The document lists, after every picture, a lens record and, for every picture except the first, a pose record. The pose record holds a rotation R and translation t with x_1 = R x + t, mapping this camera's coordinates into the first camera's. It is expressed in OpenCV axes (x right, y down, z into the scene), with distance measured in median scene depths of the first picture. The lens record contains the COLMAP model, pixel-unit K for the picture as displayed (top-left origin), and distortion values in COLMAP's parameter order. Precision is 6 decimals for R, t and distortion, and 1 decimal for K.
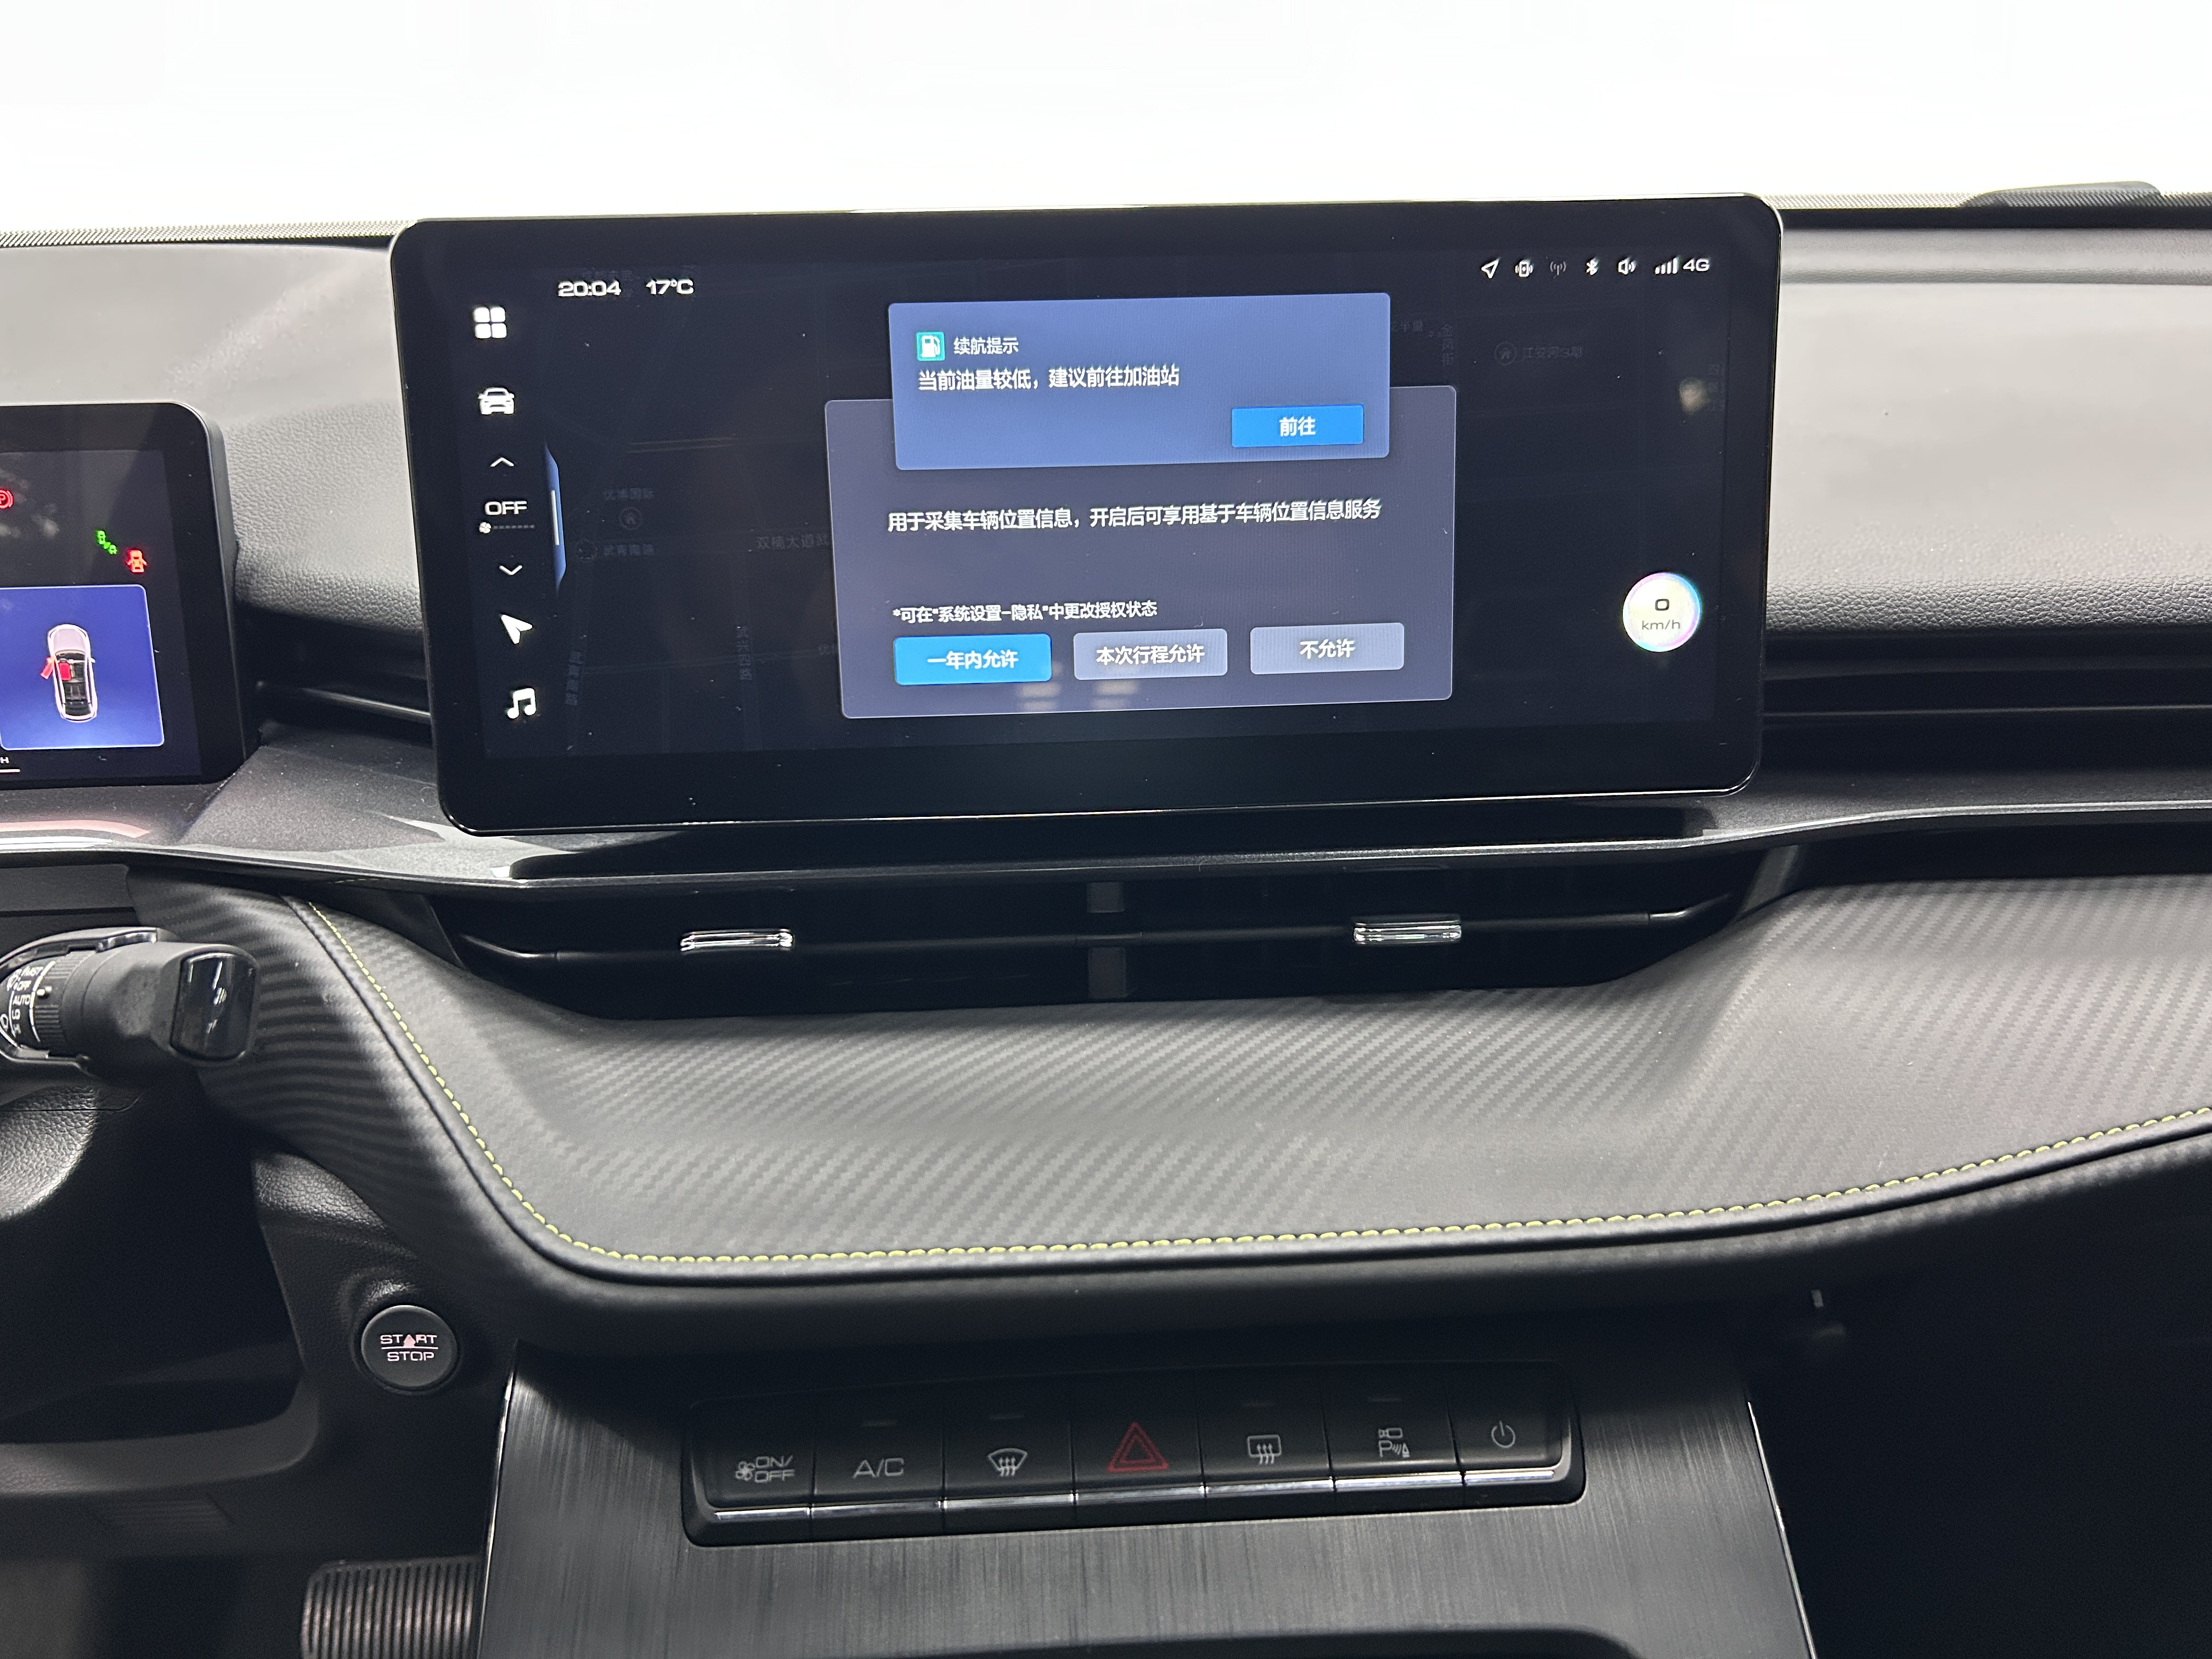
lens RADIAL K [[1657.9, 0, 1103.8], [0, 1657.9, 847.3], [0, 0, 1]] dist [0.064340, -0.075647]
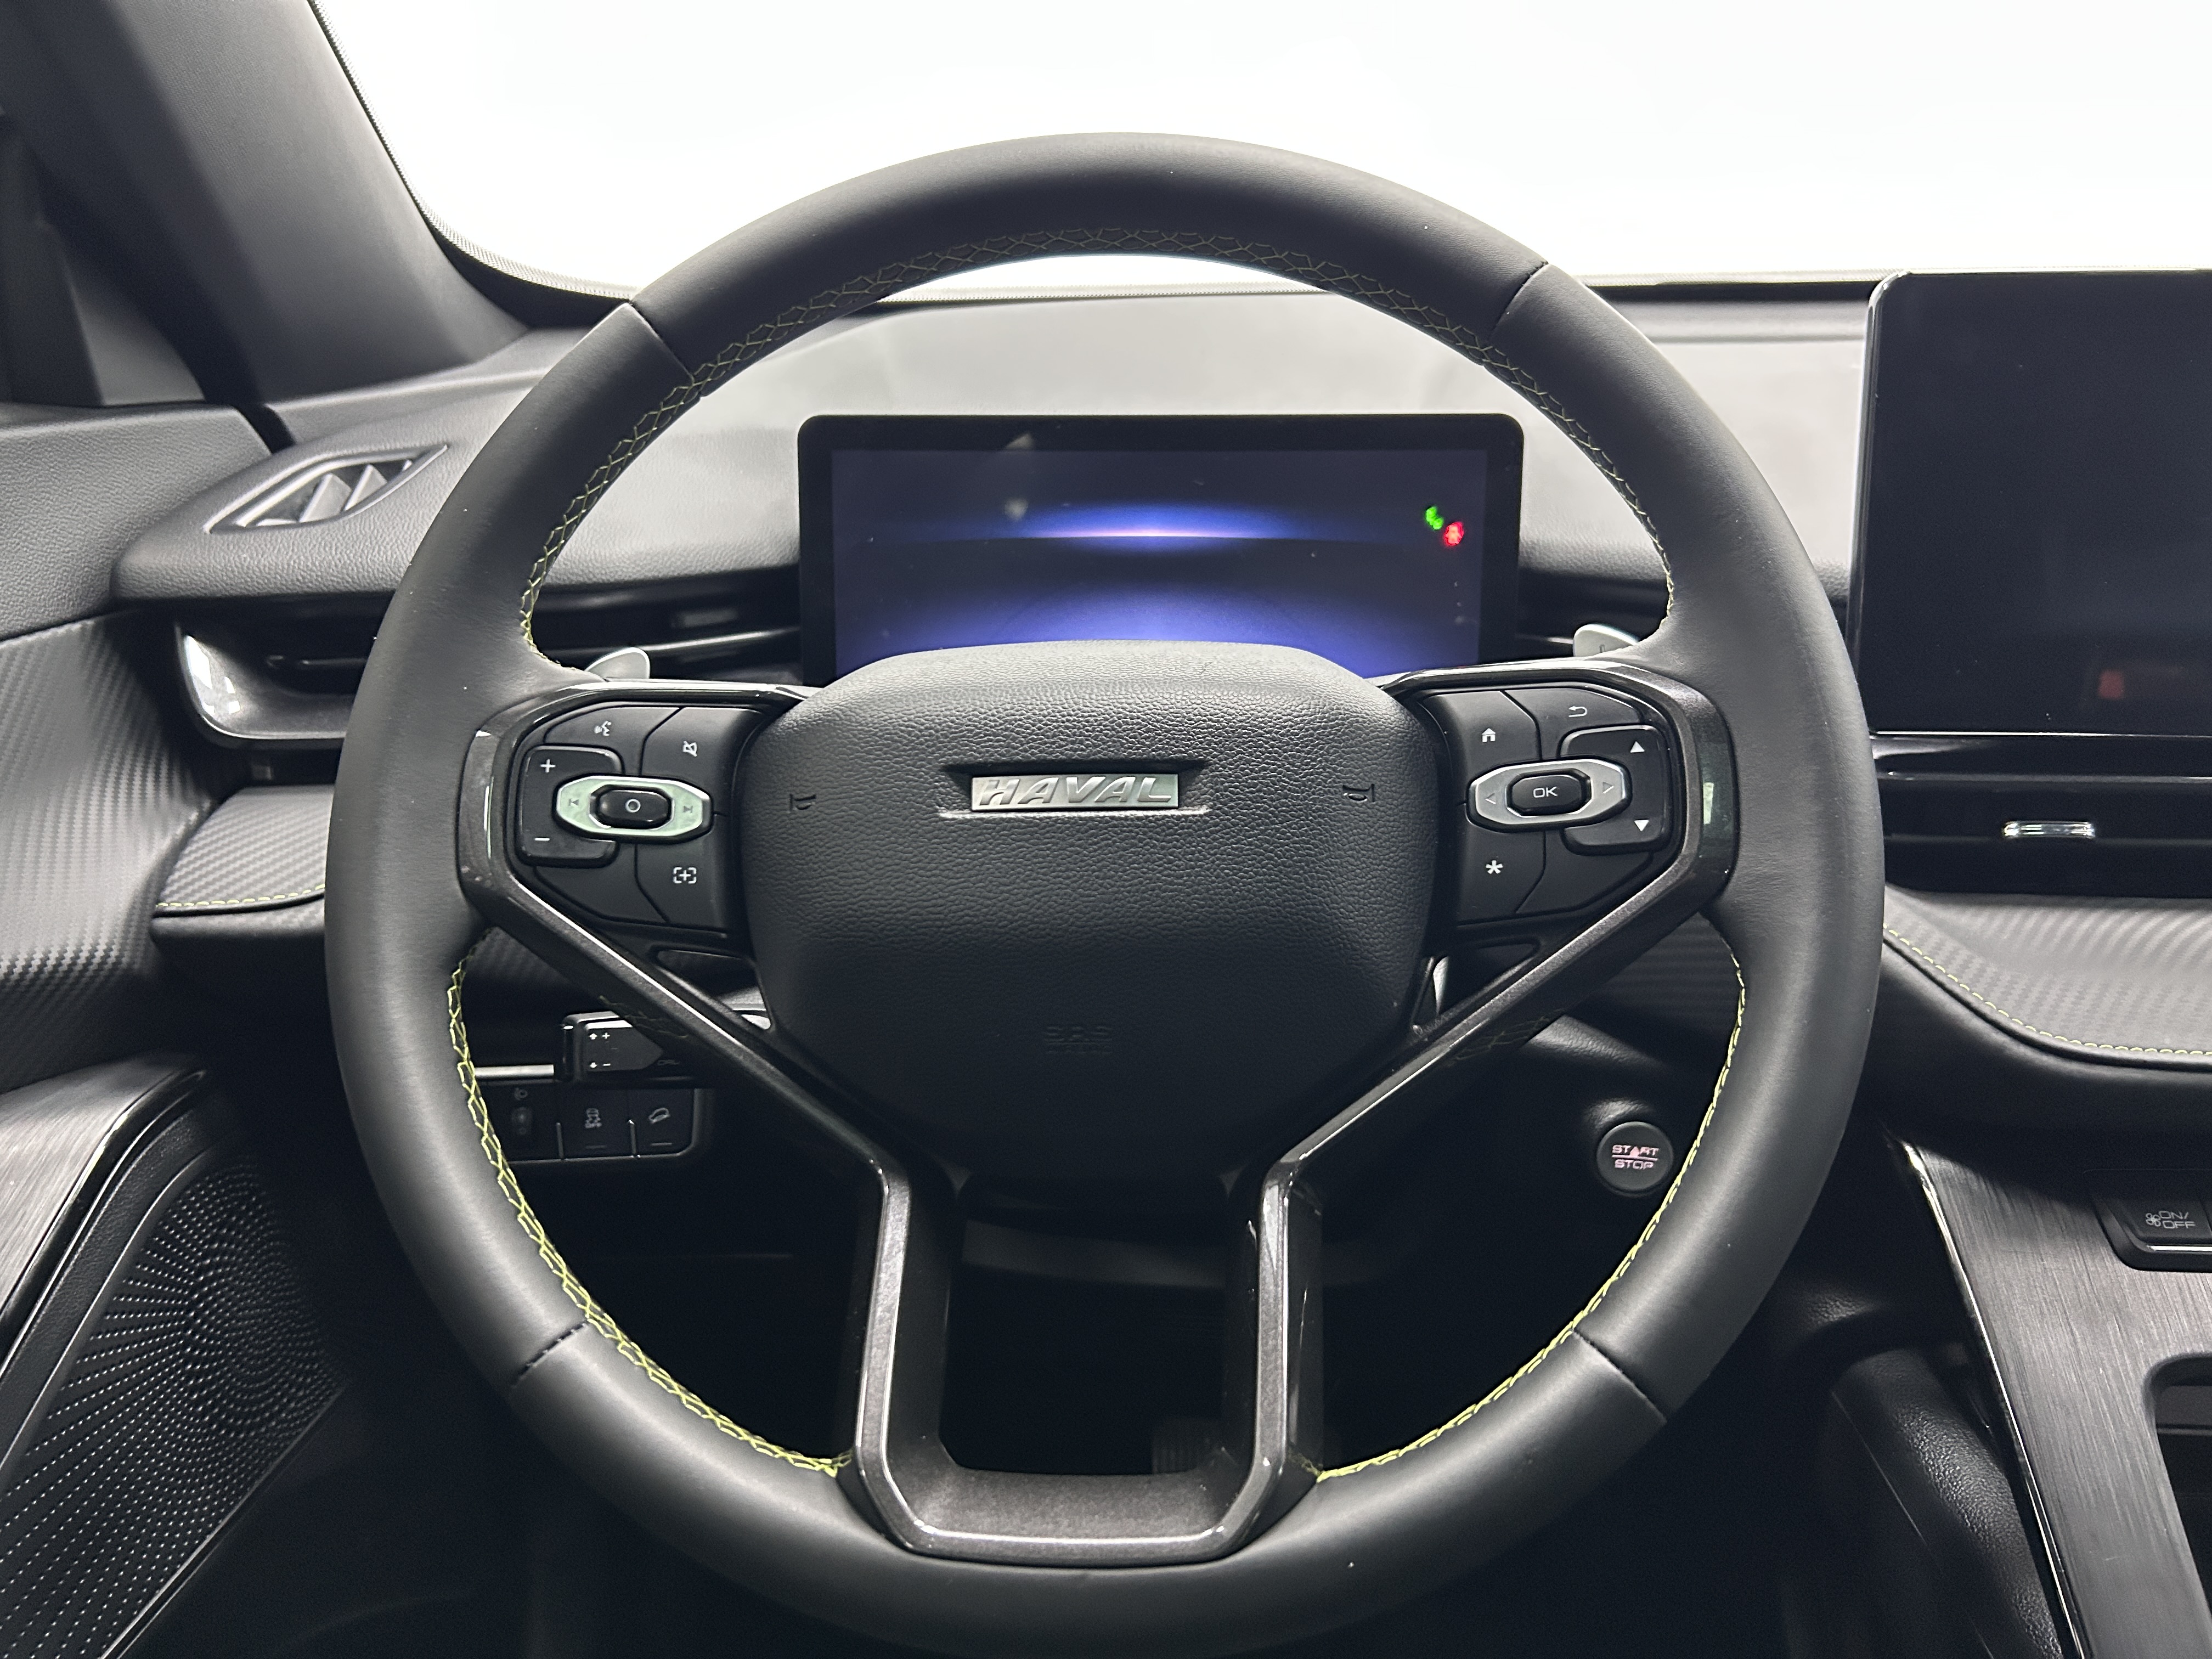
lens RADIAL K [[1672.2, 0, 1114.2], [0, 1672.2, 834.9], [0, 0, 1]] dist [0.049708, -0.078275]
pose [[0.990045, 0.048729, -0.132046, -0.798933], [-0.054646, 0.997640, -0.041568, 0.161399], [0.129709, 0.048370, 0.990372, -0.387413]]
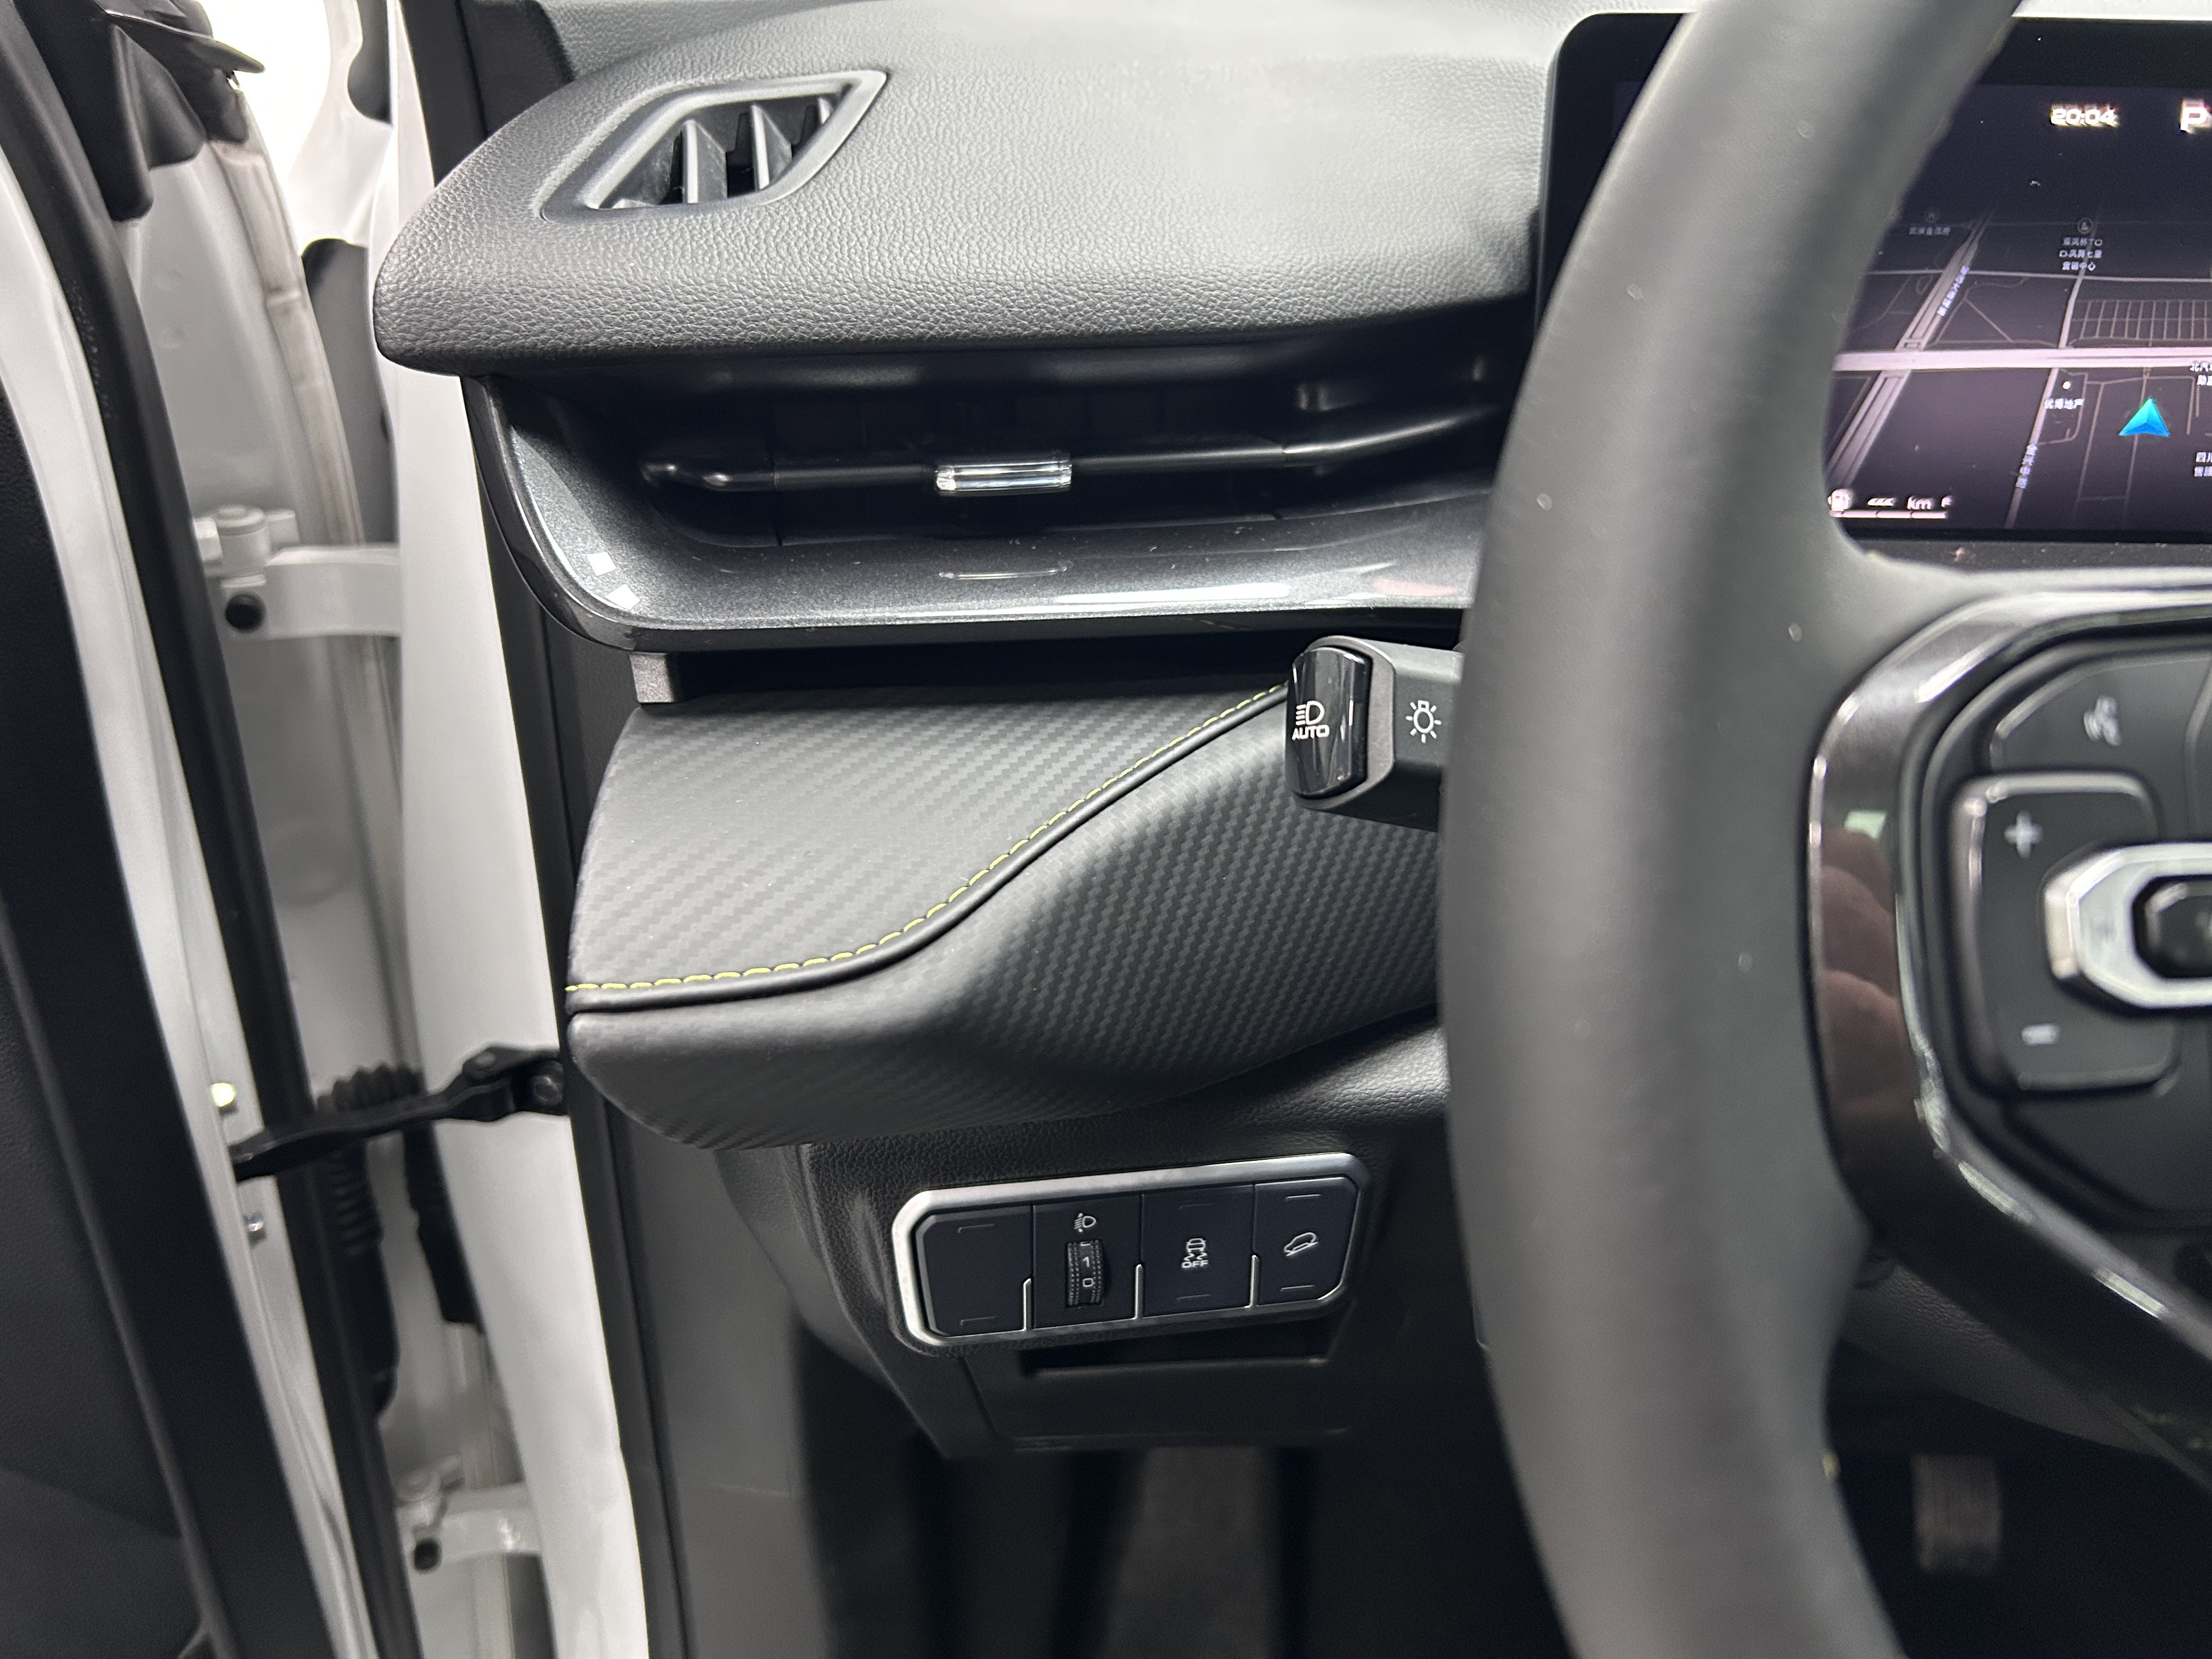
lens RADIAL K [[1672.2, 0, 1114.2], [0, 1672.2, 834.9], [0, 0, 1]] dist [0.049708, -0.078275]
pose [[0.995965, 0.054833, -0.071043, -1.492396], [-0.048329, 0.994747, 0.090233, 0.069530], [0.075618, -0.086436, 0.993384, 0.228973]]
